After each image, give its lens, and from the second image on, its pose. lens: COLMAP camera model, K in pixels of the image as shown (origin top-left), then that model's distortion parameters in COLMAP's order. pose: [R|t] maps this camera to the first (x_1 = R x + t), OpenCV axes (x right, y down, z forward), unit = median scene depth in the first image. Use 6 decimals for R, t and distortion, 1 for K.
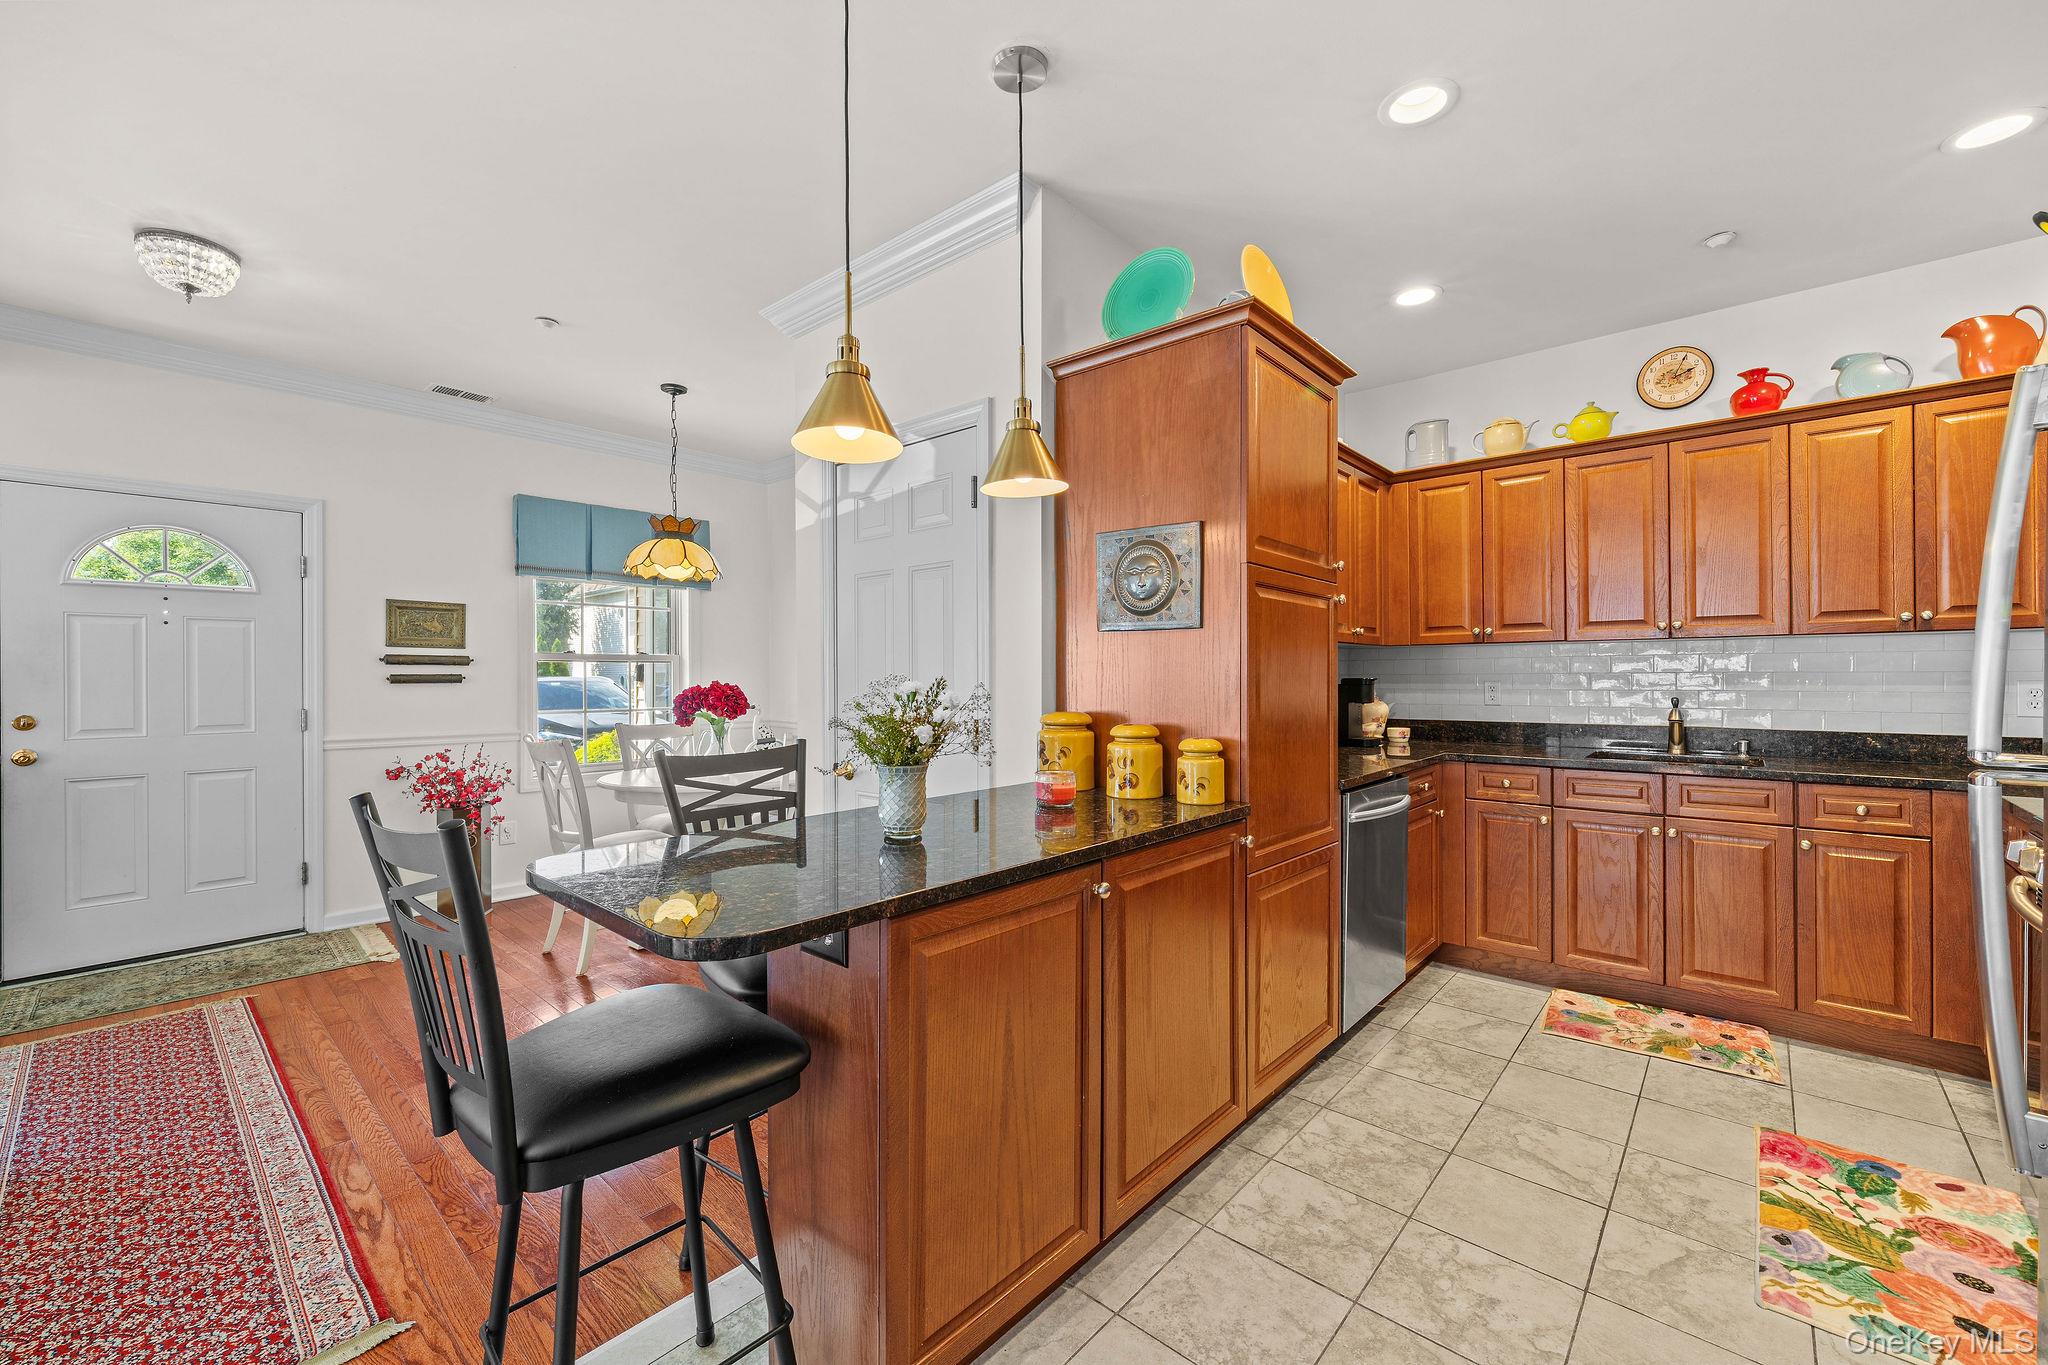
lens RADIAL K [[813.7, 0, 1024.8], [0, 813.7, 675.9], [0, 0, 1]] dist [-0.000995, -0.001188]
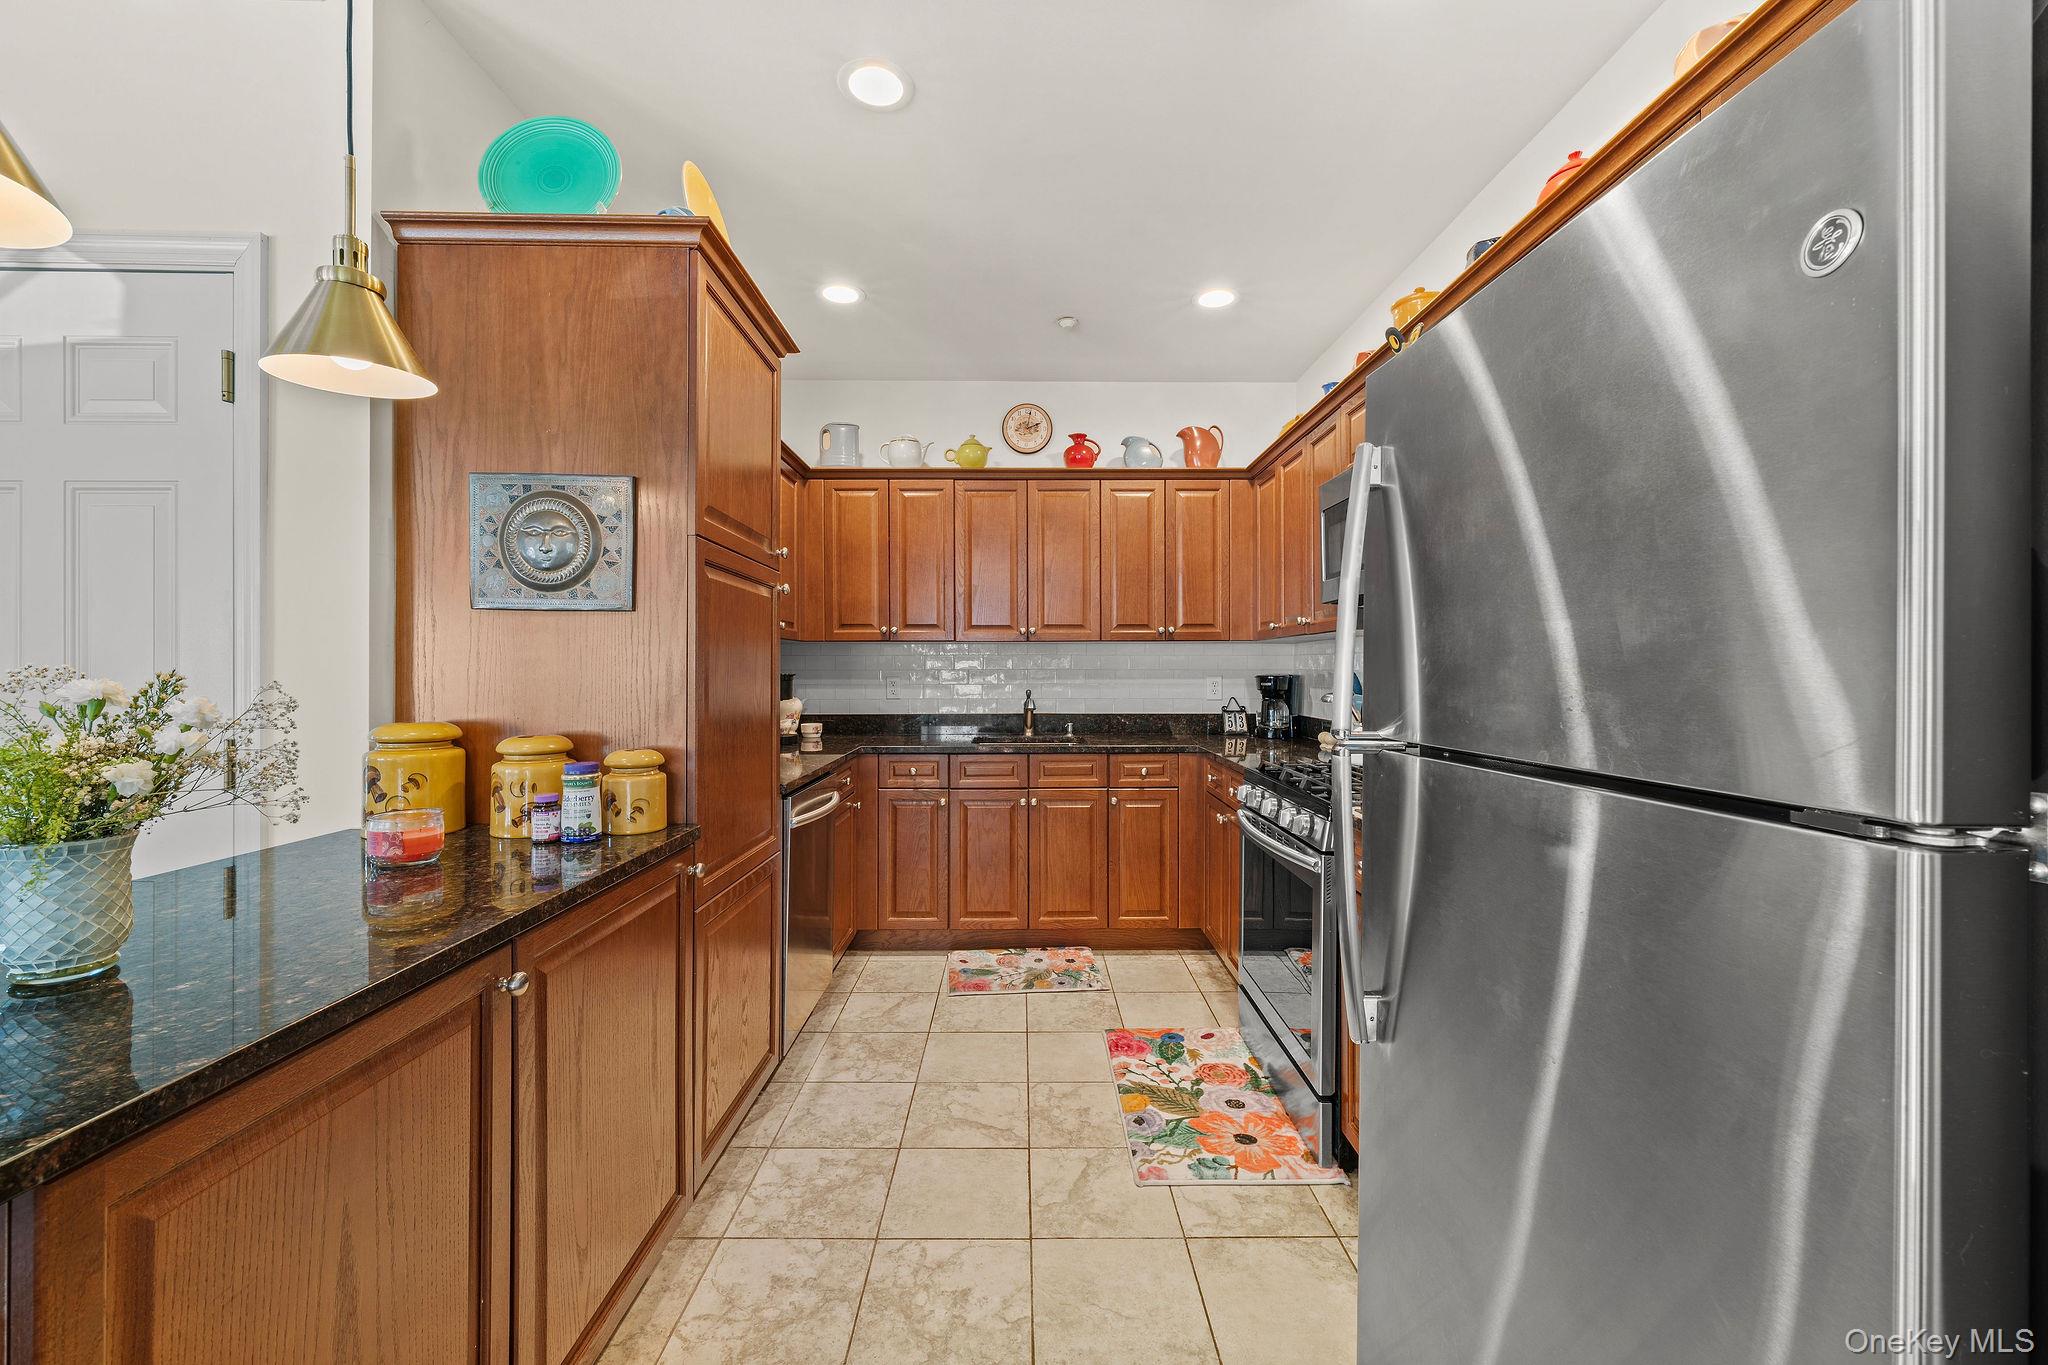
lens RADIAL K [[813.7, 0, 1031.3], [0, 813.7, 670.2], [0, 0, 1]] dist [-0.000995, -0.001188]
pose [[0.736010, 0.003747, 0.676960, -0.030145], [-0.002903, 0.999993, -0.002378, -0.000007], [-0.676965, -0.000215, 0.736016, 0.125671]]
